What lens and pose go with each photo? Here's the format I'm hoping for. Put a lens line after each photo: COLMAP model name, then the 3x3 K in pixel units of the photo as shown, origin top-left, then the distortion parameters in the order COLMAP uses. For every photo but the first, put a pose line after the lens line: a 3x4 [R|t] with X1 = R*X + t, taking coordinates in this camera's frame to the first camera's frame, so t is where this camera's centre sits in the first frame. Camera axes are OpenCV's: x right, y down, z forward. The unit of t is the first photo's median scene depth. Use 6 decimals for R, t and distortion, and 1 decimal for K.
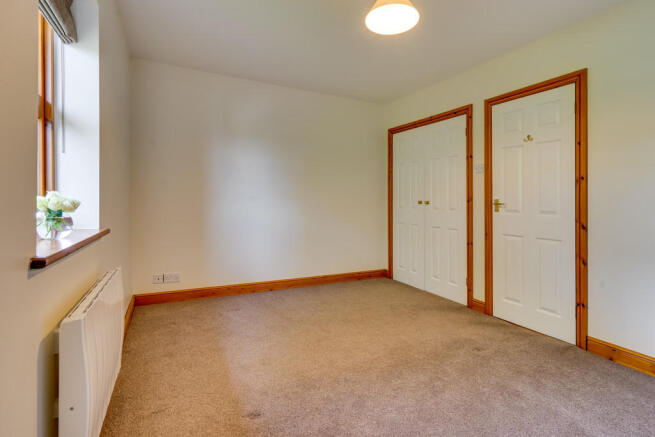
lens RADIAL K [[315.9, 0, 336.5], [0, 315.9, 204.5], [0, 0, 1]] dist [-0.000530, -0.001092]
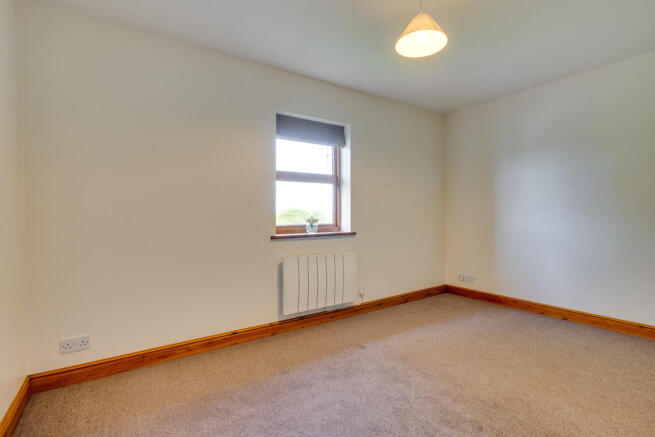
lens RADIAL K [[315.9, 0, 327.8], [0, 315.9, 218.1], [0, 0, 1]] dist [-0.000530, -0.001092]
pose [[0.111347, -0.011313, -0.993717, 0.687450], [0.006125, 0.999924, -0.010698, 0.003045], [0.993763, -0.004895, 0.111408, 0.317897]]
